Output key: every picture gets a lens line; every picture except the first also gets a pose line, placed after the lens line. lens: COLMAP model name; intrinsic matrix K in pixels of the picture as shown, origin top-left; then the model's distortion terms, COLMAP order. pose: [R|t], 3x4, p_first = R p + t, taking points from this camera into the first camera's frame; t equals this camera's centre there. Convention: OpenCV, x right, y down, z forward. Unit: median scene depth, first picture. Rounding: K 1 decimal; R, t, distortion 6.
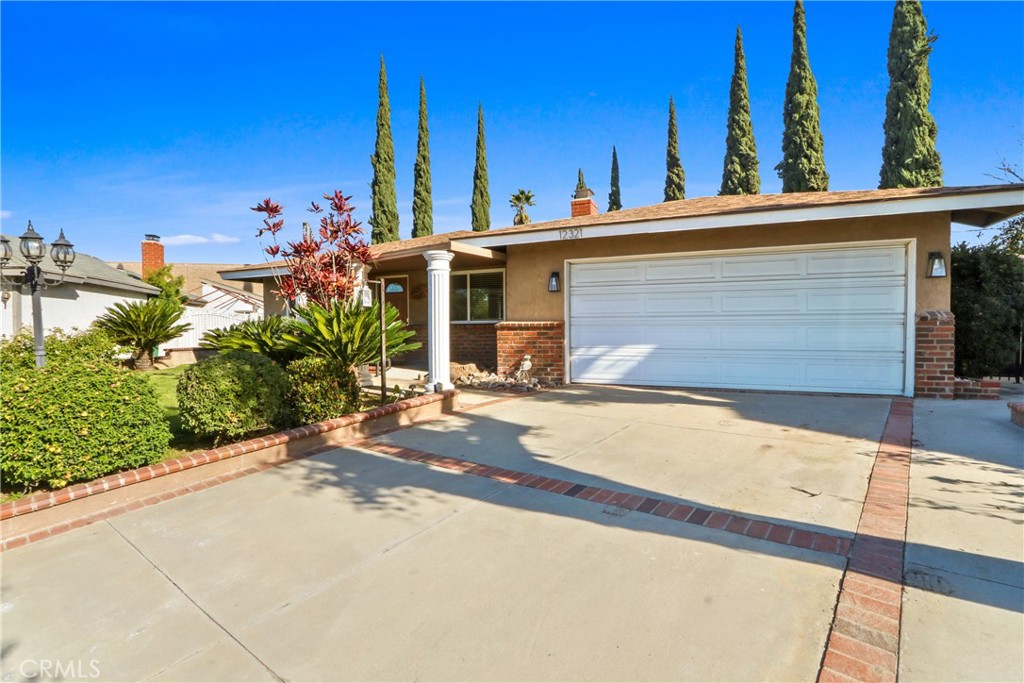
lens RADIAL K [[479.3, 0, 511.5], [0, 479.3, 345.7], [0, 0, 1]] dist [-0.012217, 0.002651]
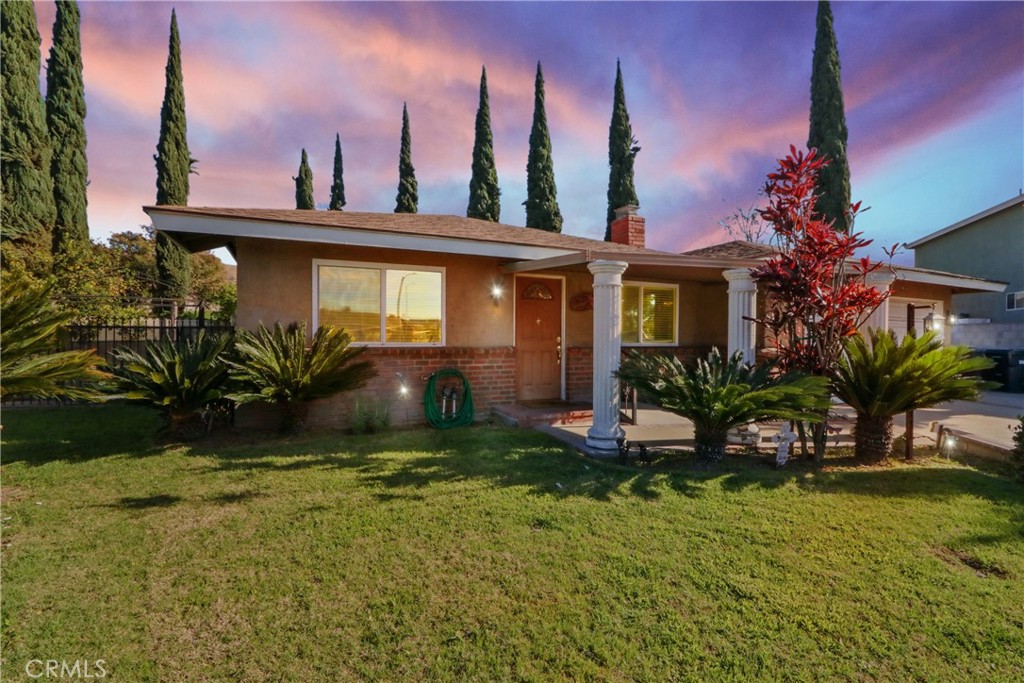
lens RADIAL K [[479.3, 0, 514.2], [0, 479.3, 340.1], [0, 0, 1]] dist [-0.012217, 0.002651]
pose [[0.671452, 0.007142, 0.741013, -0.287194], [0.011077, 0.999745, -0.019673, -0.015343], [-0.740965, 0.021418, 0.671202, 0.213409]]
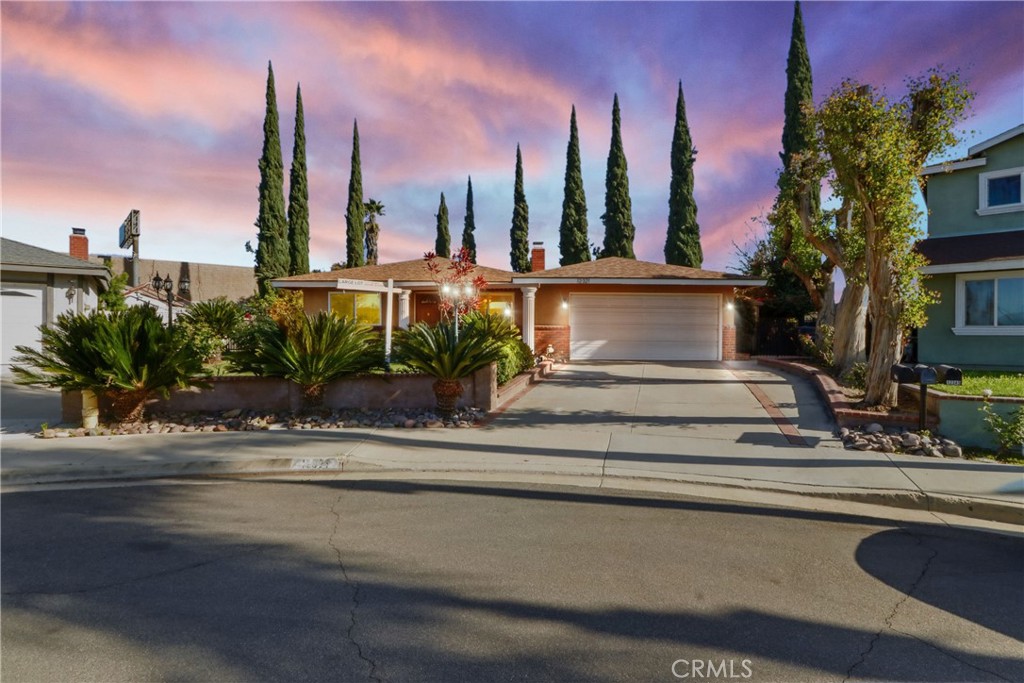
lens RADIAL K [[498.4, 0, 508.1], [0, 498.4, 339.1], [0, 0, 1]] dist [-0.002825, 0.000249]
pose [[0.916838, 0.009765, 0.399139, -0.230024], [0.001293, 0.999623, -0.027426, 0.014086], [-0.399256, 0.025661, 0.916480, -0.174520]]
